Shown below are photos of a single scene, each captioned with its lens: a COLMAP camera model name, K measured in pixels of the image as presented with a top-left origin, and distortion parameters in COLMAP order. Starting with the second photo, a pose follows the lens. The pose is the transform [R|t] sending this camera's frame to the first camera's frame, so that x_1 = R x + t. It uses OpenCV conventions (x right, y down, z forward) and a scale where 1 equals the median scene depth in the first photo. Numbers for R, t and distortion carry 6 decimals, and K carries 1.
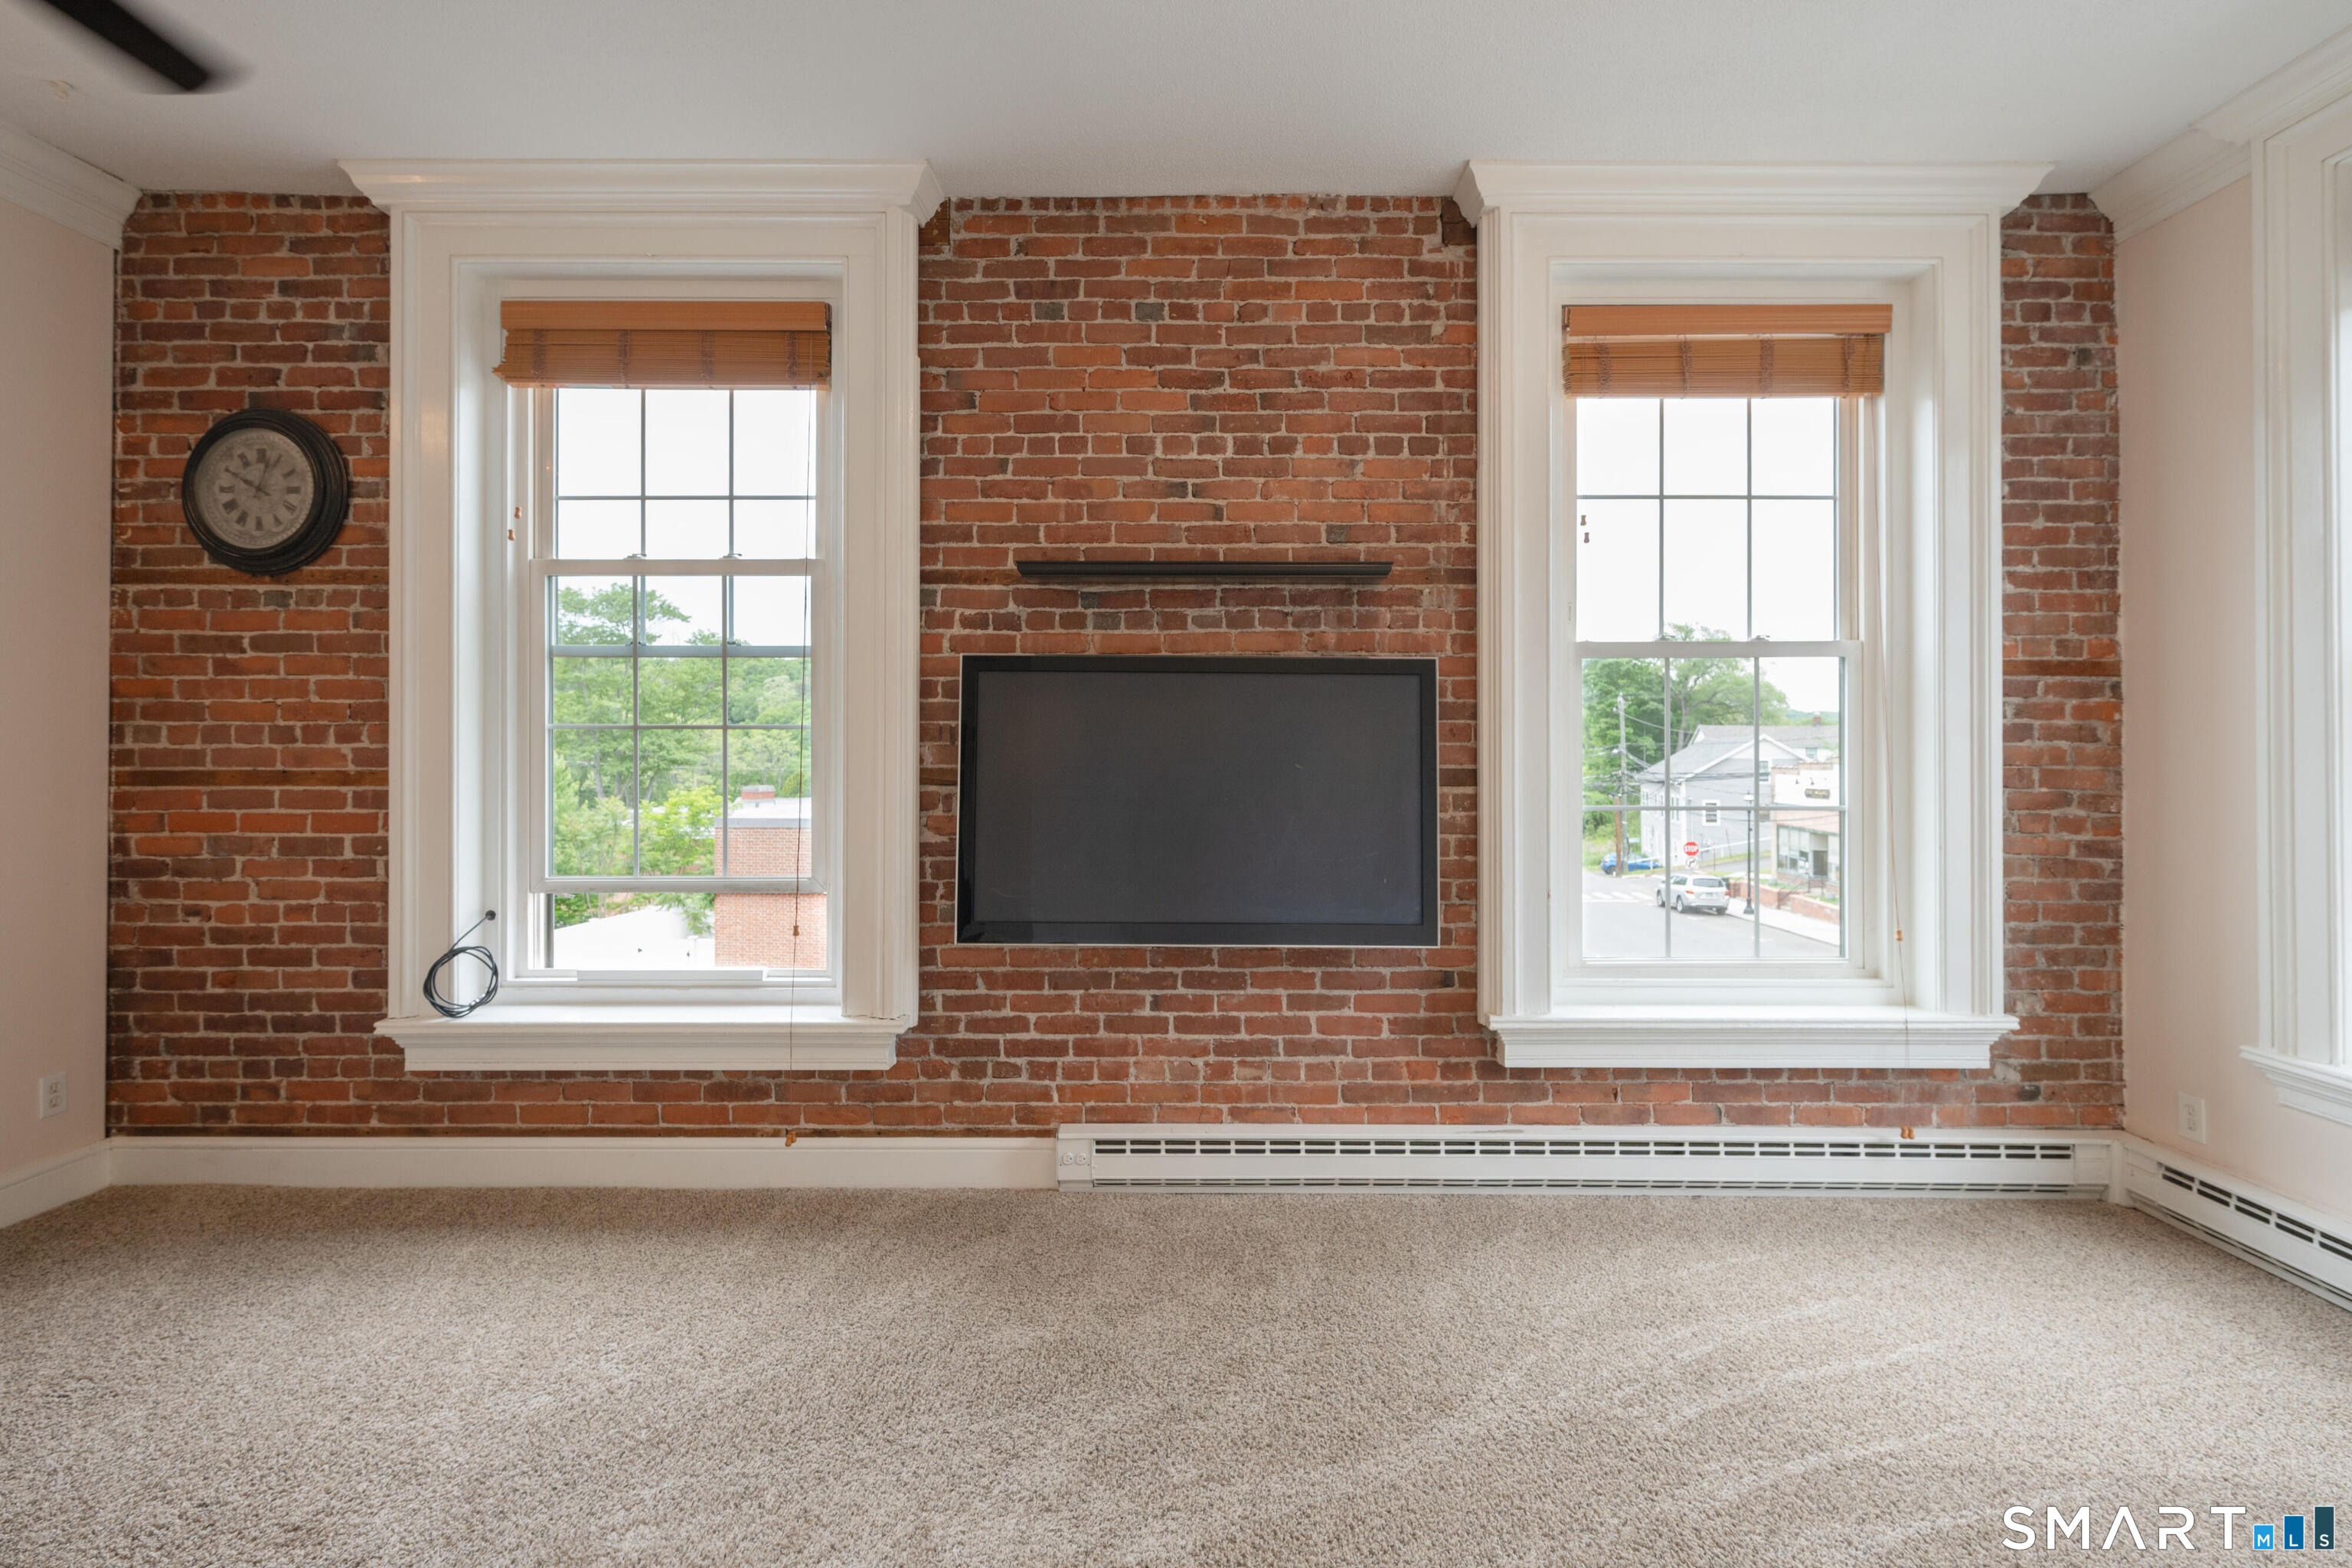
lens RADIAL K [[1070.0, 0, 1219.9], [0, 1070.0, 730.7], [0, 0, 1]] dist [0.001307, -0.000071]
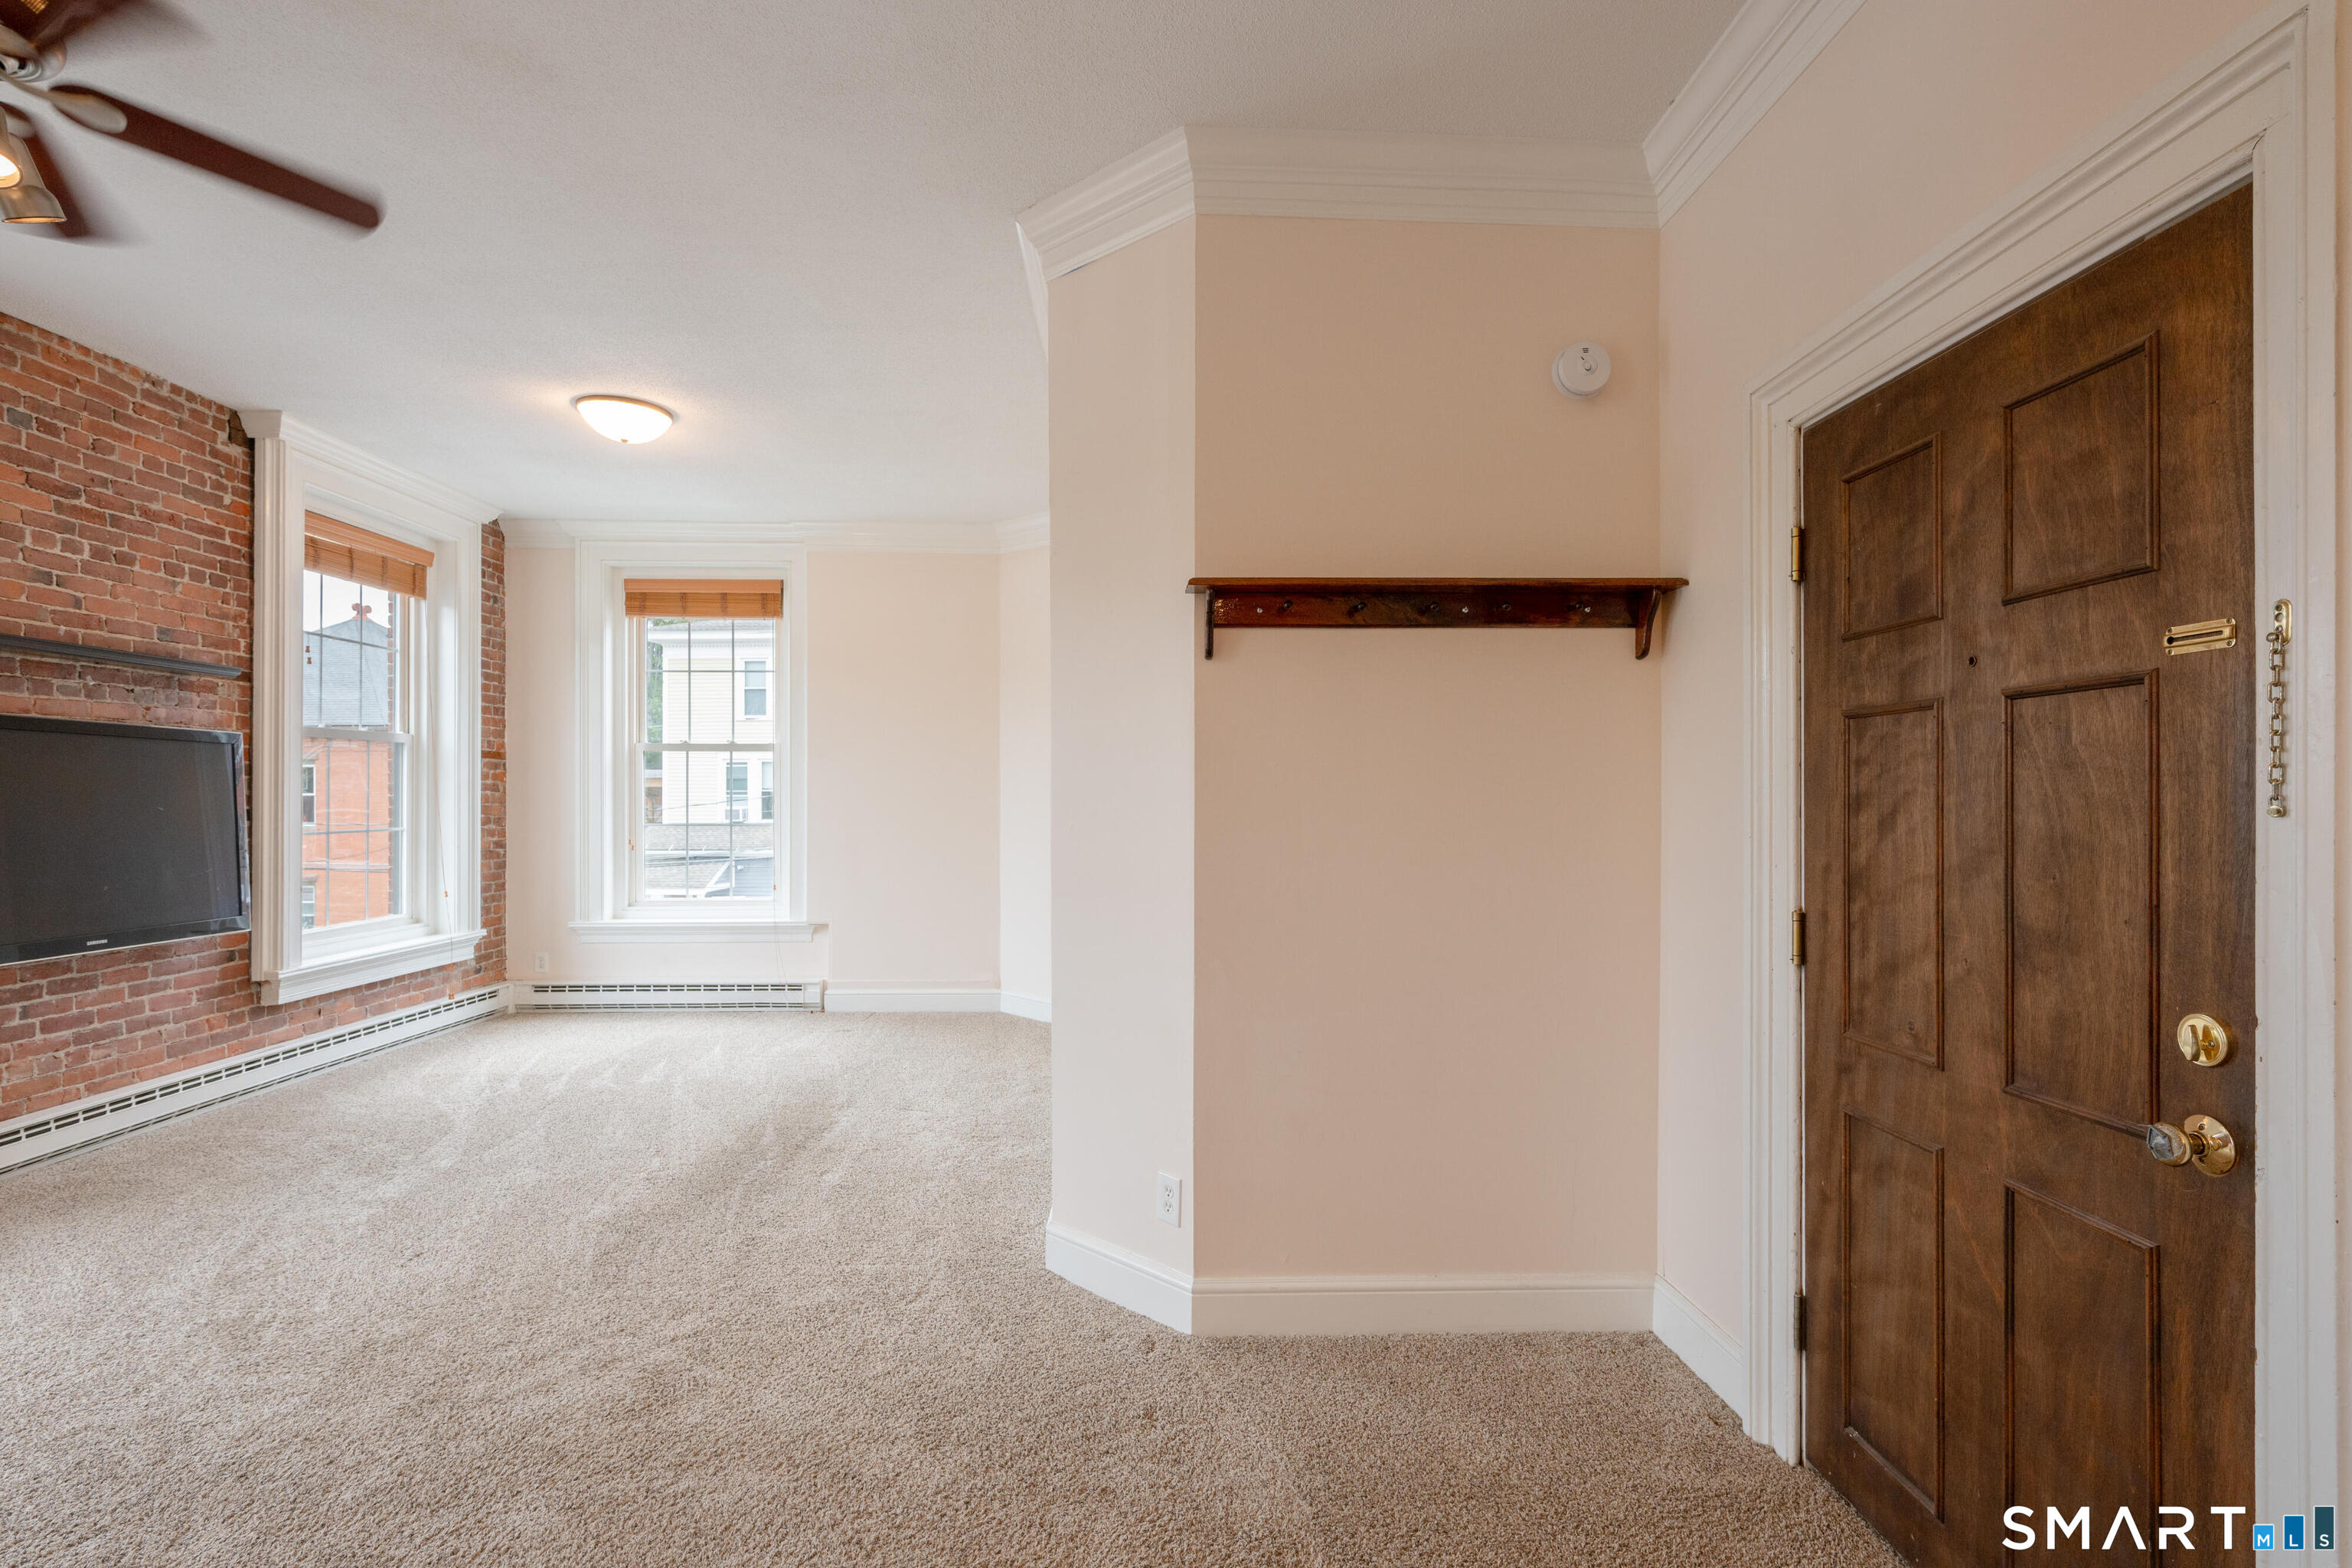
lens RADIAL K [[1070.0, 0, 1182.2], [0, 1070.0, 787.0], [0, 0, 1]] dist [0.001307, -0.000071]
pose [[-0.038283, 0.006382, 0.999247, -1.271652], [-0.005801, 0.999961, -0.006609, 0.007761], [-0.999250, -0.006050, -0.038244, -0.217226]]
